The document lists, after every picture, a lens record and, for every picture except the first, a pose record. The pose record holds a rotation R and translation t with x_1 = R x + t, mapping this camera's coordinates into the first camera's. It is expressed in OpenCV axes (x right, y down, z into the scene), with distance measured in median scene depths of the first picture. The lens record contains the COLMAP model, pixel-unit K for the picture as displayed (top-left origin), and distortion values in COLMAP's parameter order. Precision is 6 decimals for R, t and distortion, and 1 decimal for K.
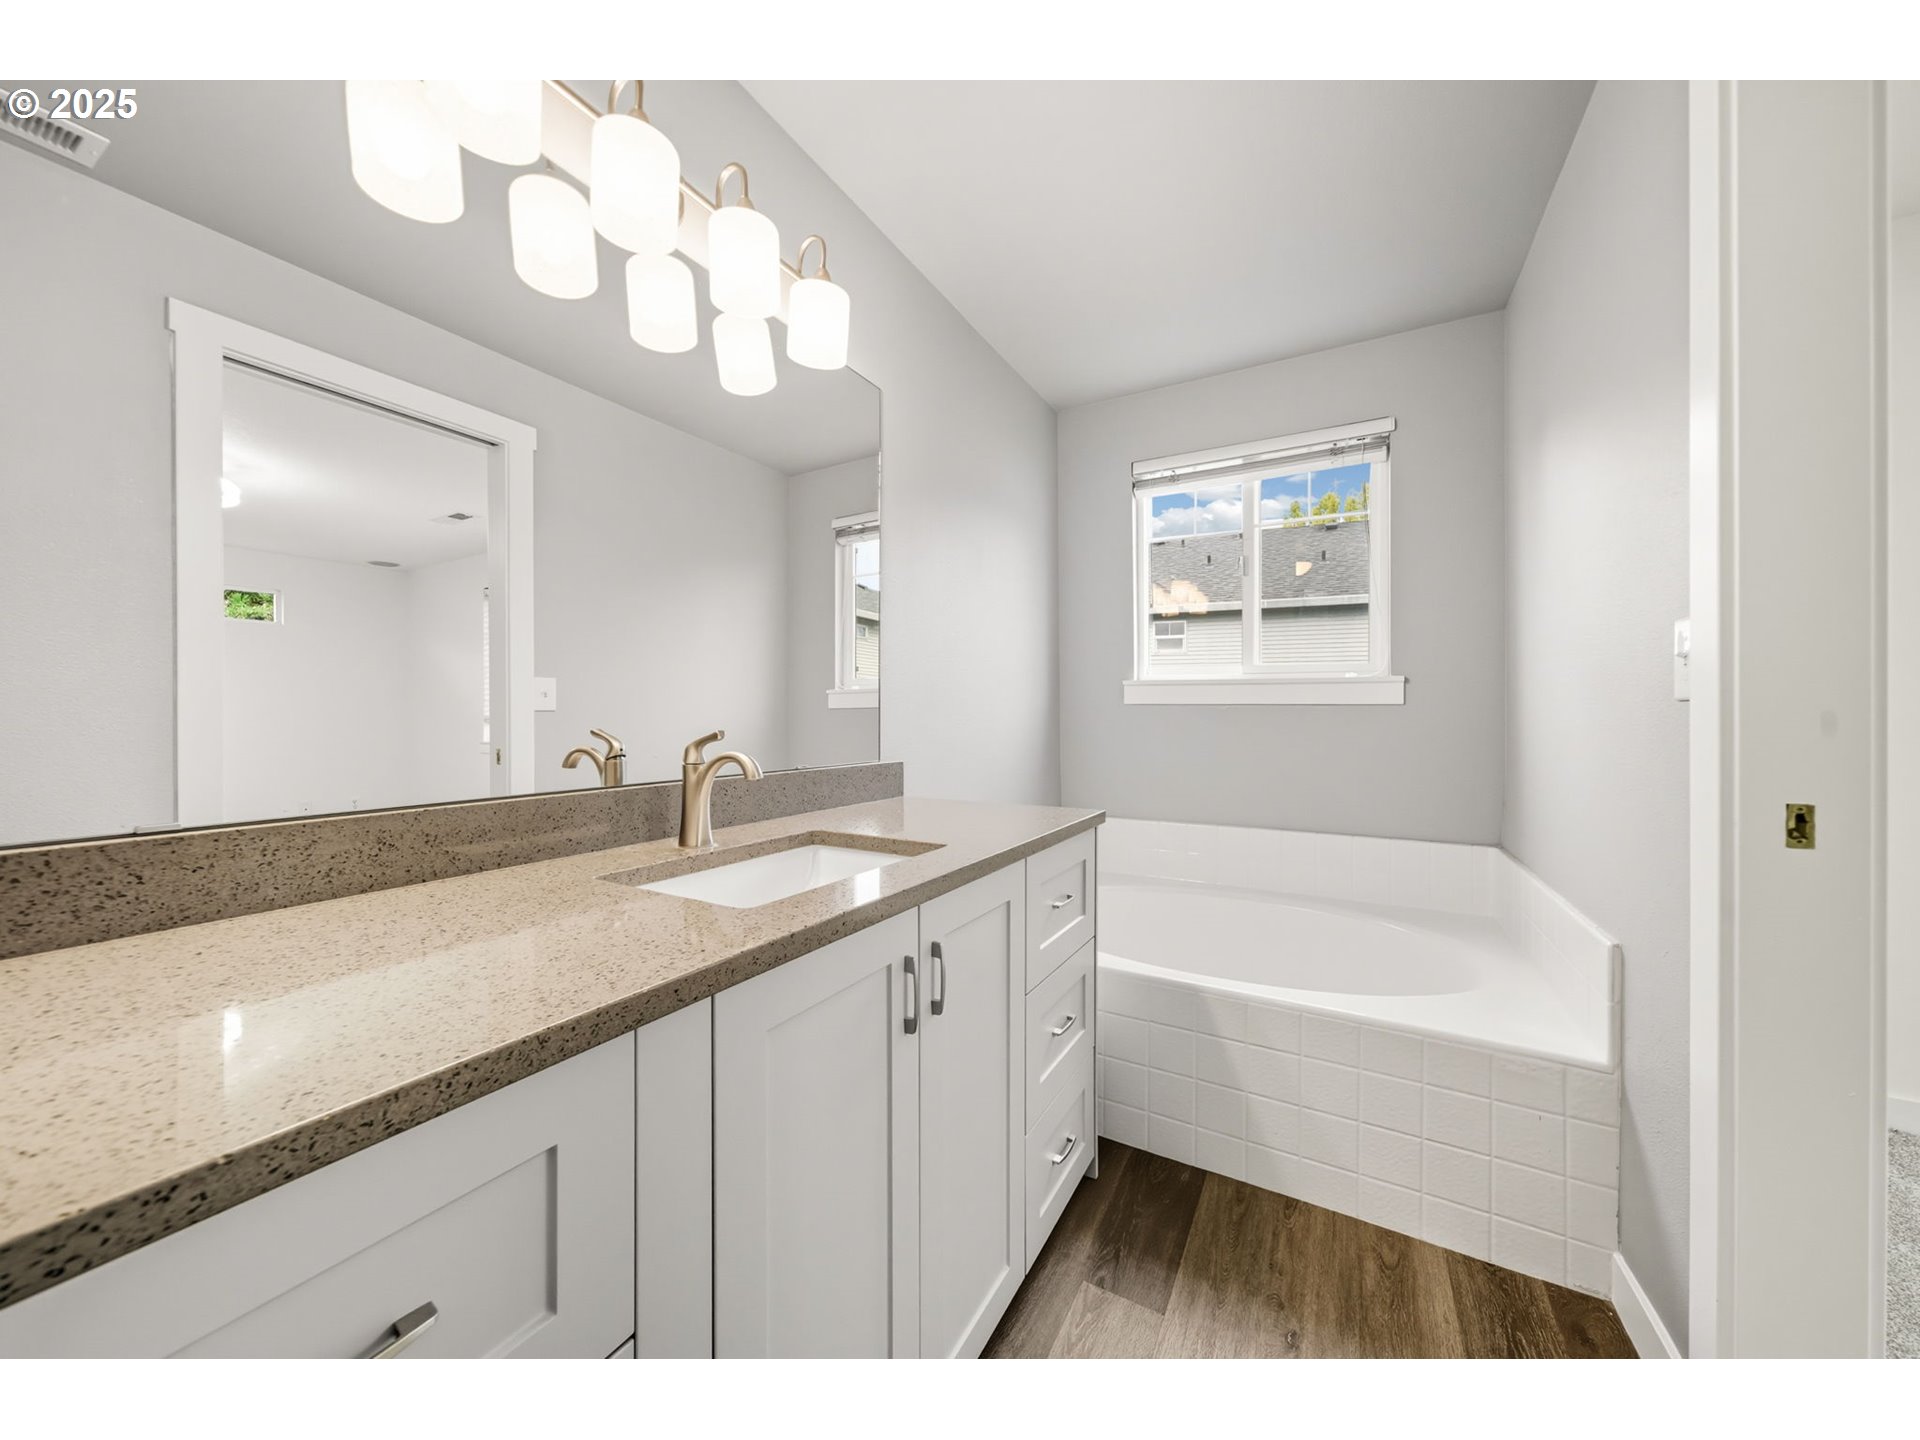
lens RADIAL K [[731.6, 0, 936.3], [0, 731.6, 714.4], [0, 0, 1]] dist [0.010124, 0.000190]
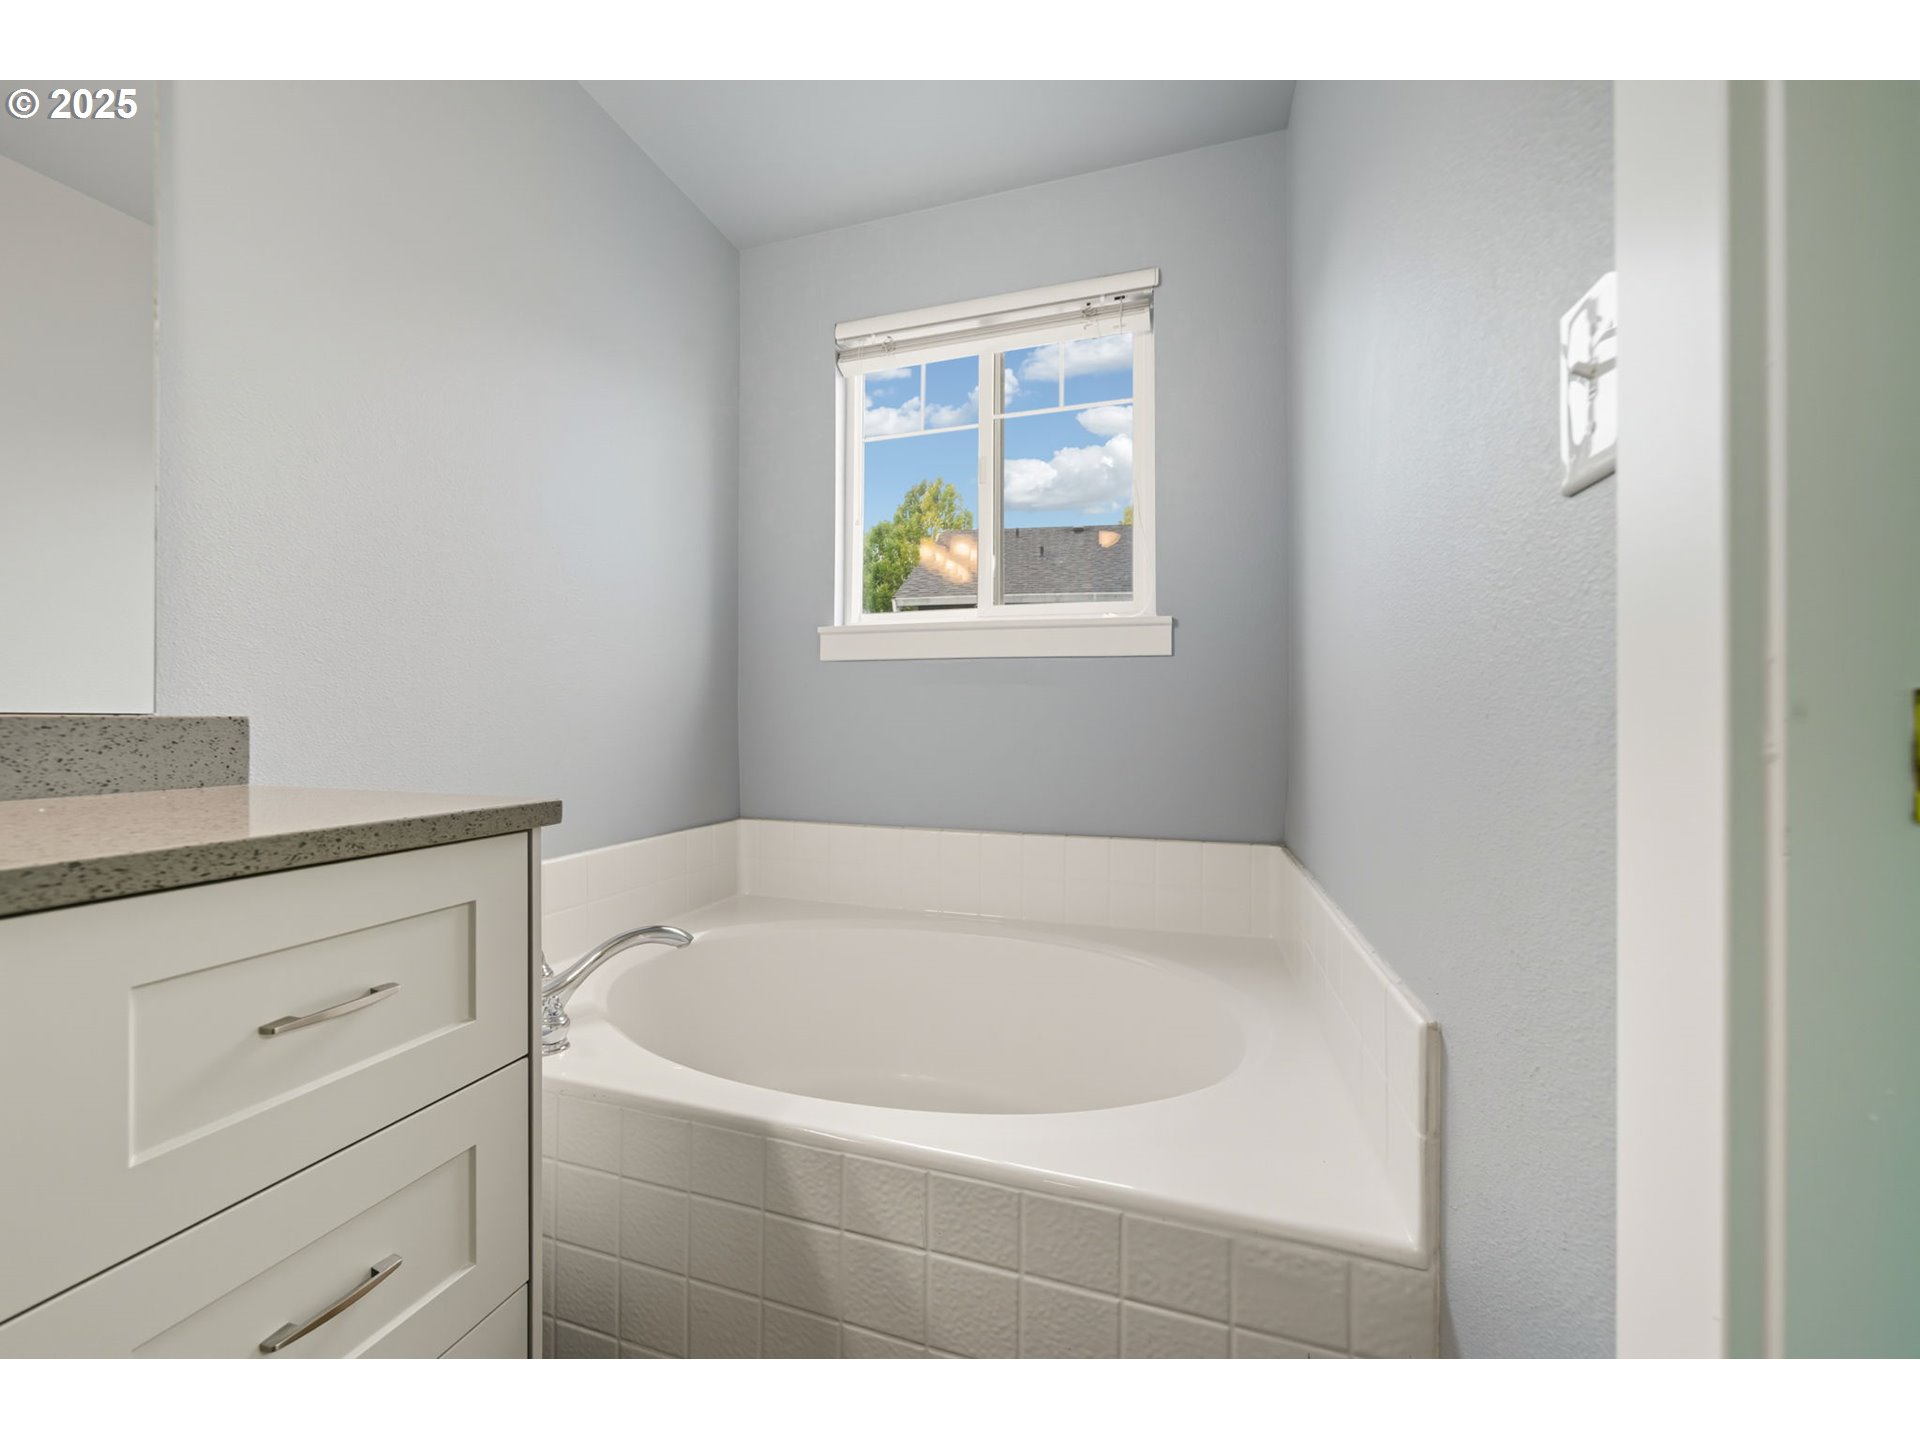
lens RADIAL K [[736.9, 0, 960.0], [0, 736.9, 720.0], [0, 0, 1]] dist [-0.000053, 0.000059]
pose [[0.979942, 0.001244, 0.199280, 0.387438], [0.000510, 0.999962, -0.008750, 0.079201], [-0.199283, 0.008676, 0.979904, 0.439287]]
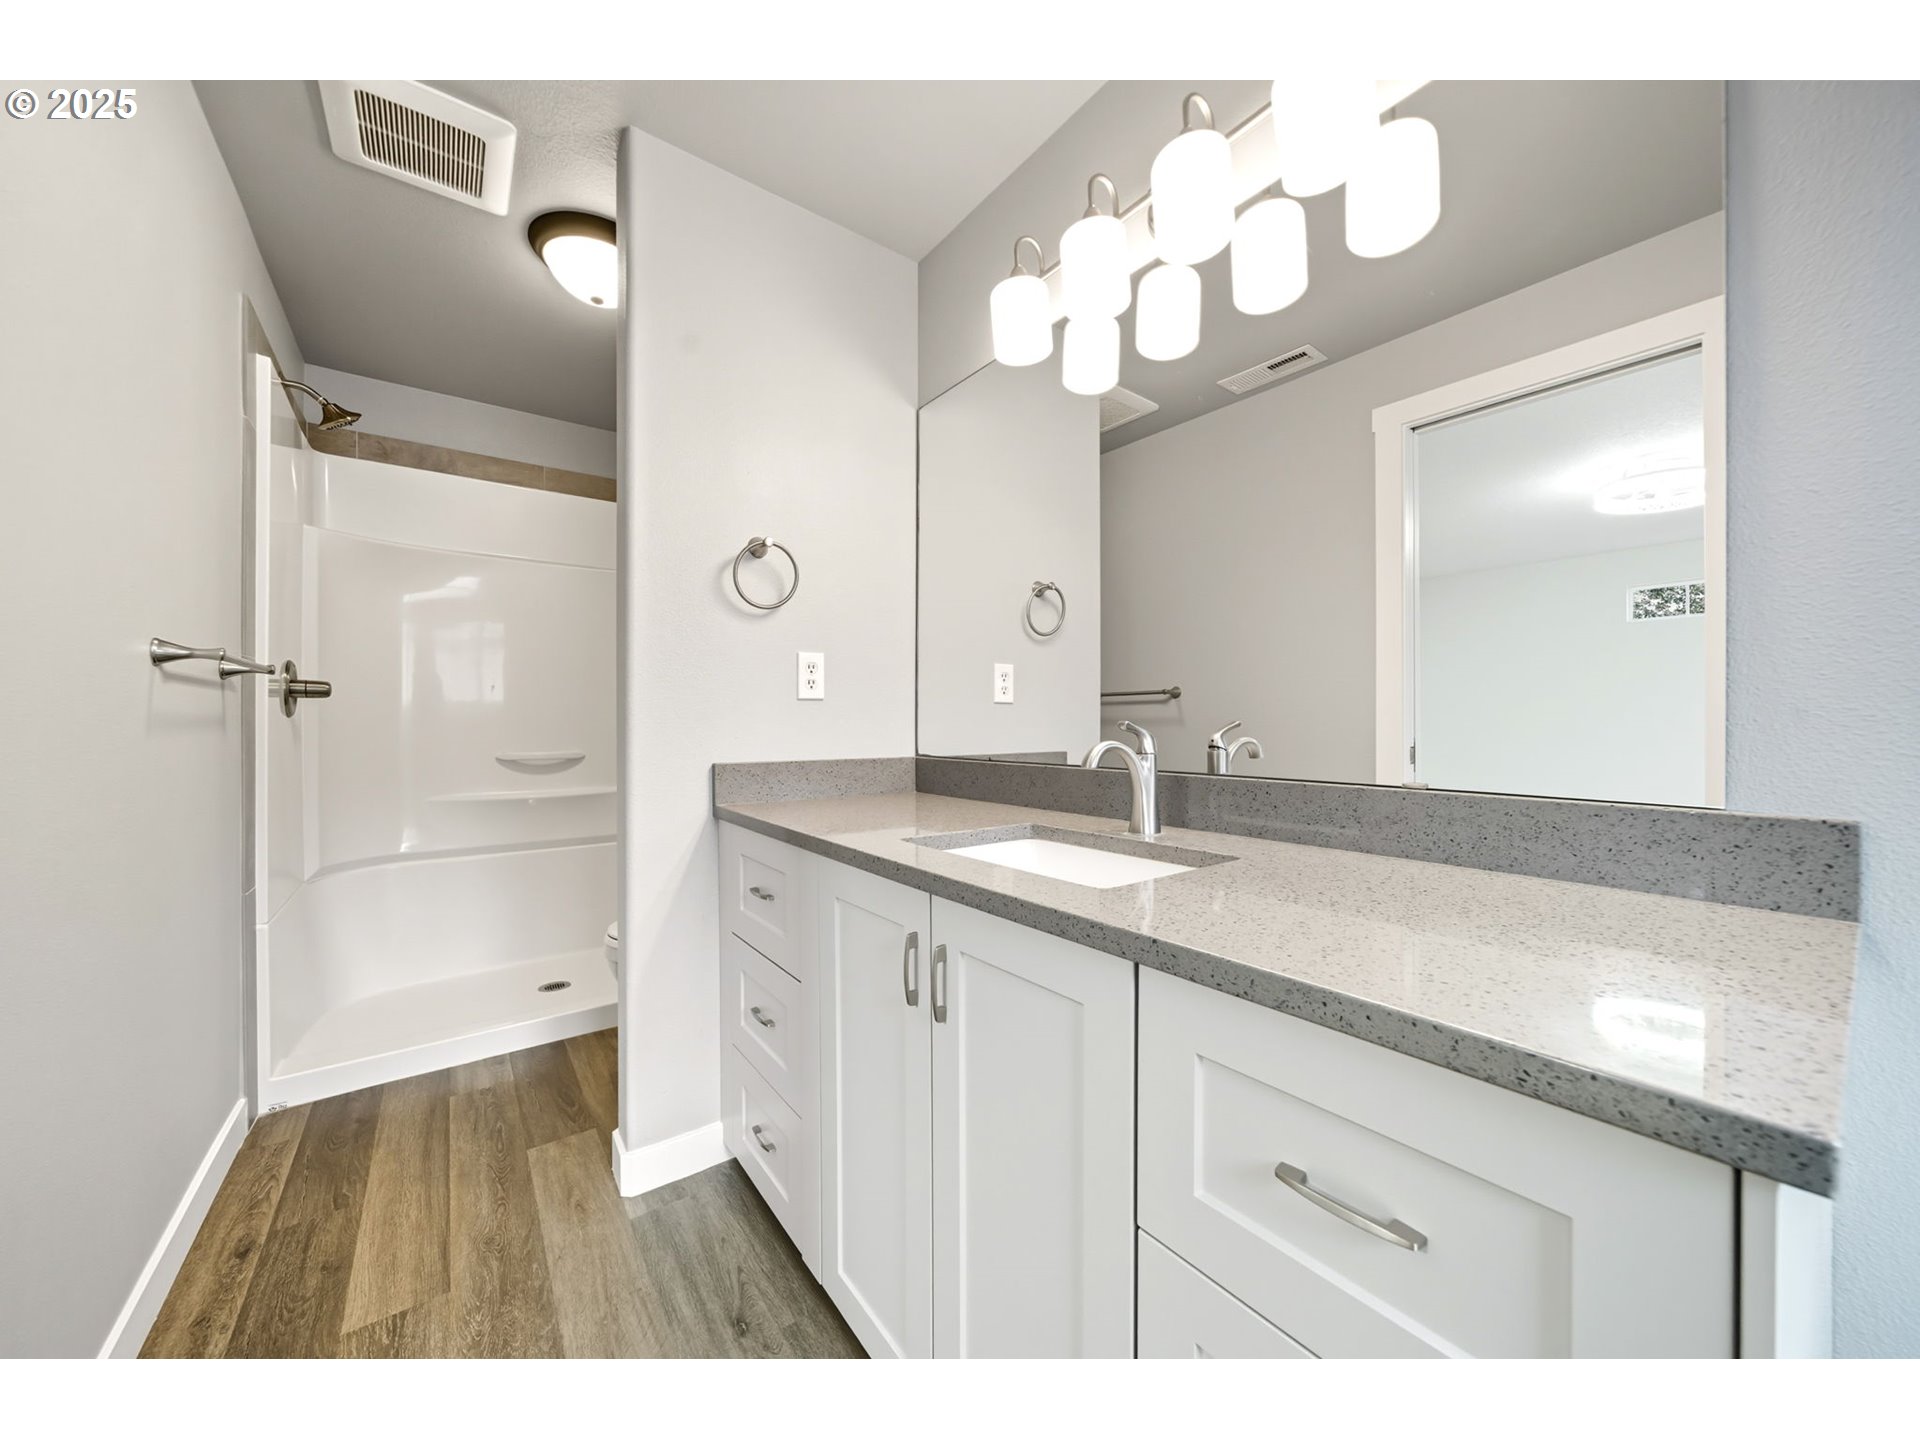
lens RADIAL K [[681.2, 0, 932.8], [0, 681.2, 726.8], [0, 0, 1]] dist [-0.000043, -0.000030]
pose [[-0.417770, 0.006501, -0.908530, 0.487395], [0.002760, 0.999979, 0.005887, 0.016515], [0.908549, -0.000048, -0.417779, 0.827930]]
